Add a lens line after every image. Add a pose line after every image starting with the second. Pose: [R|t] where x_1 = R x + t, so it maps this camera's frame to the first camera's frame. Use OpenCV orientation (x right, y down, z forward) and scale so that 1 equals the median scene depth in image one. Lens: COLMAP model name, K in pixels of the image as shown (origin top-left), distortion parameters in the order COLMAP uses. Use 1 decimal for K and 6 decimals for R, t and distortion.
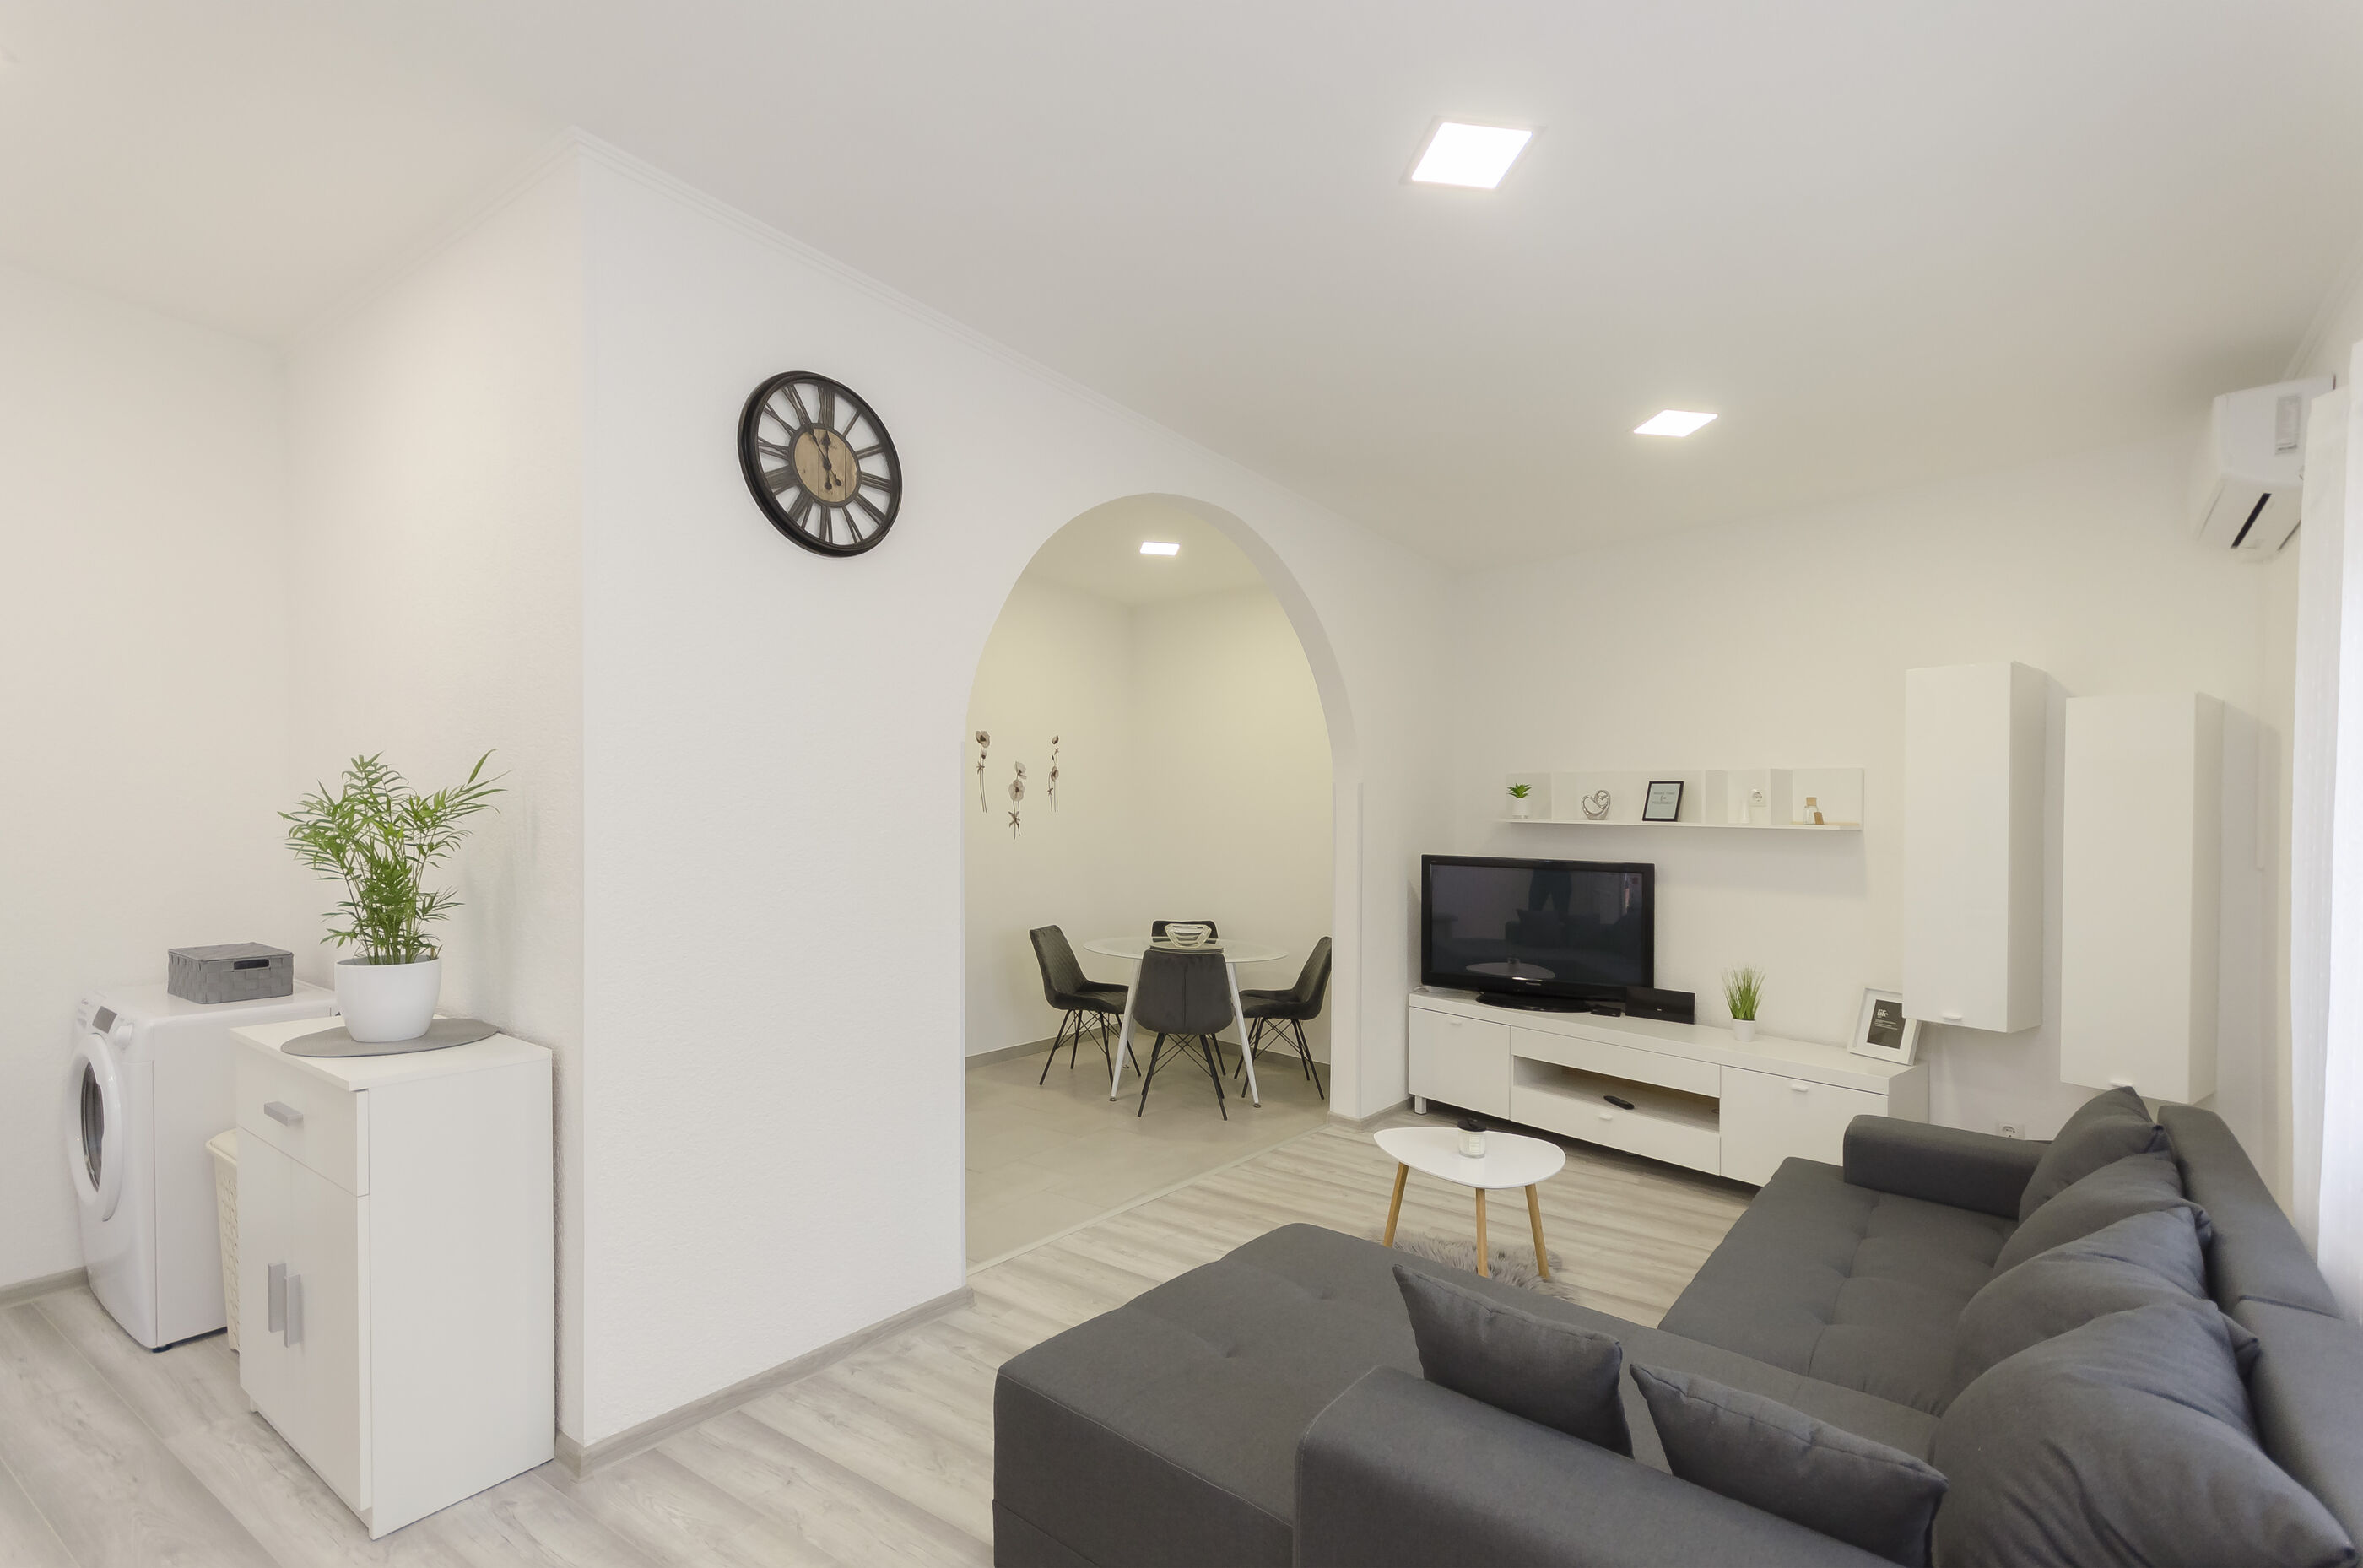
lens RADIAL K [[1003.2, 0, 1081.5], [0, 1003.2, 818.1], [0, 0, 1]] dist [0.006601, -0.000122]
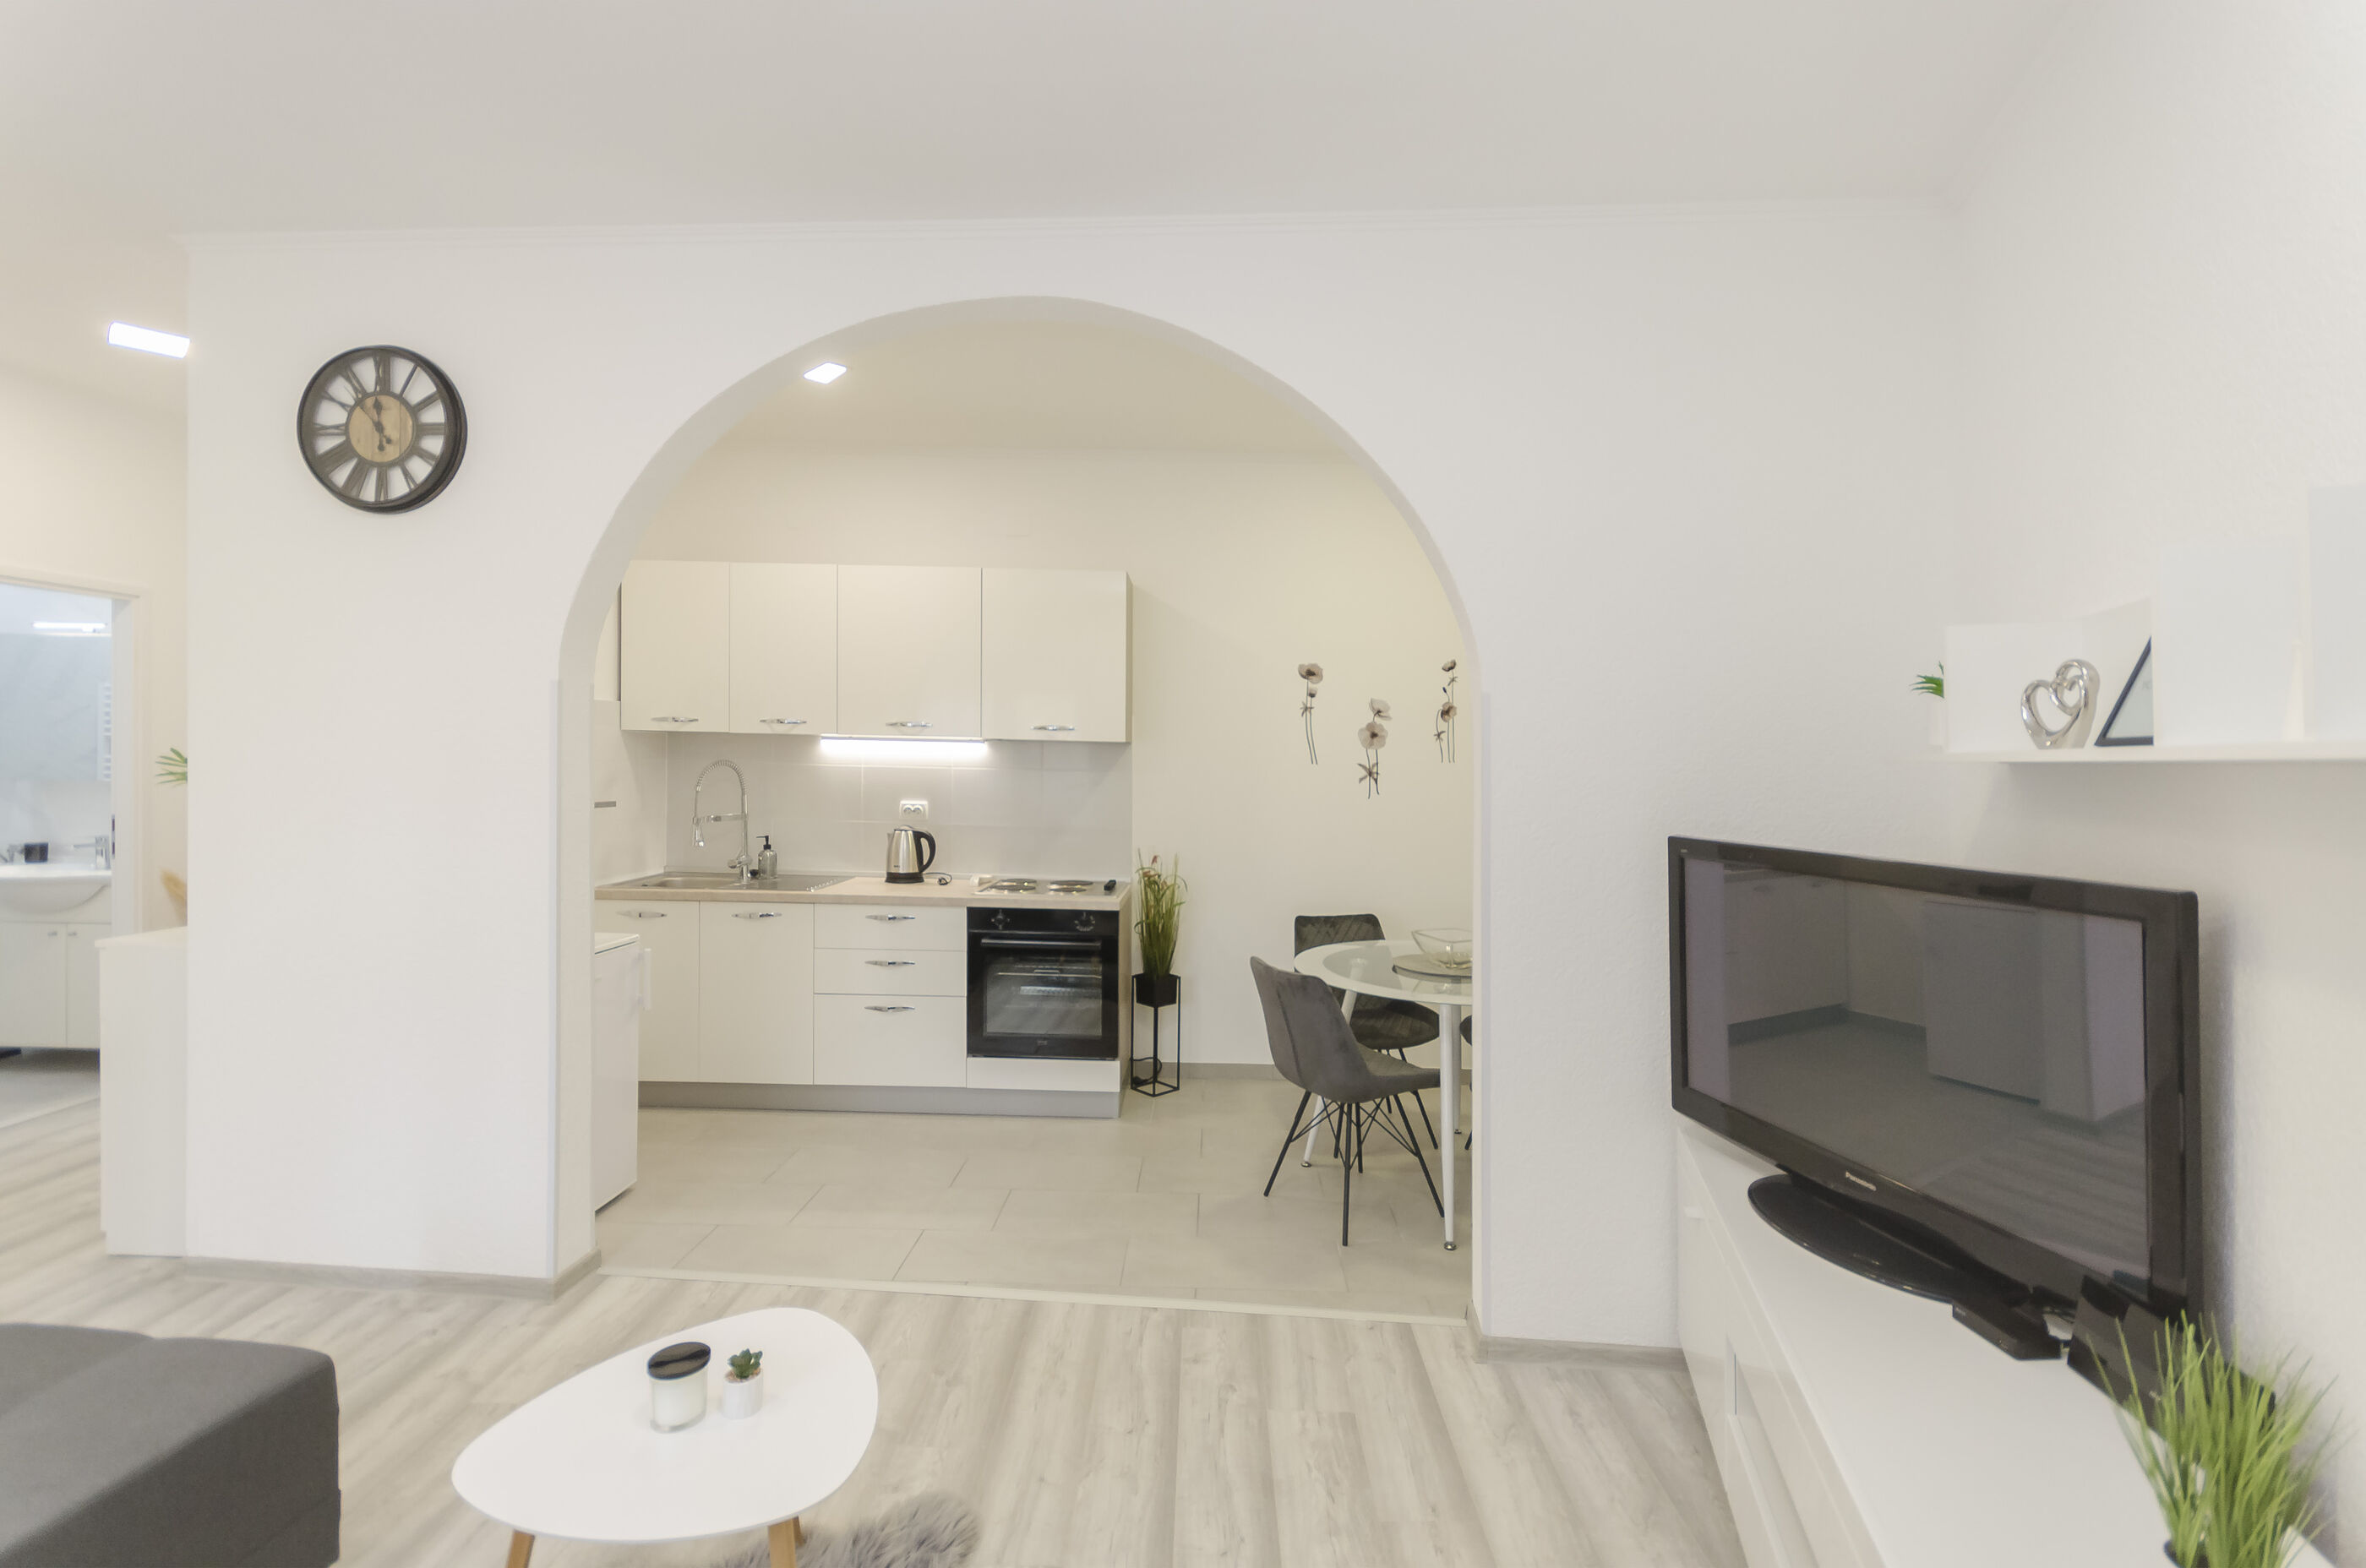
lens RADIAL K [[969.0, 0, 1153.3], [0, 969.0, 773.7], [0, 0, 1]] dist [-0.000523, 0.000037]
pose [[0.618775, -0.009243, -0.785514, 0.615132], [0.001606, 0.999944, -0.010501, 0.013511], [0.785567, 0.005236, 0.618755, 0.595467]]
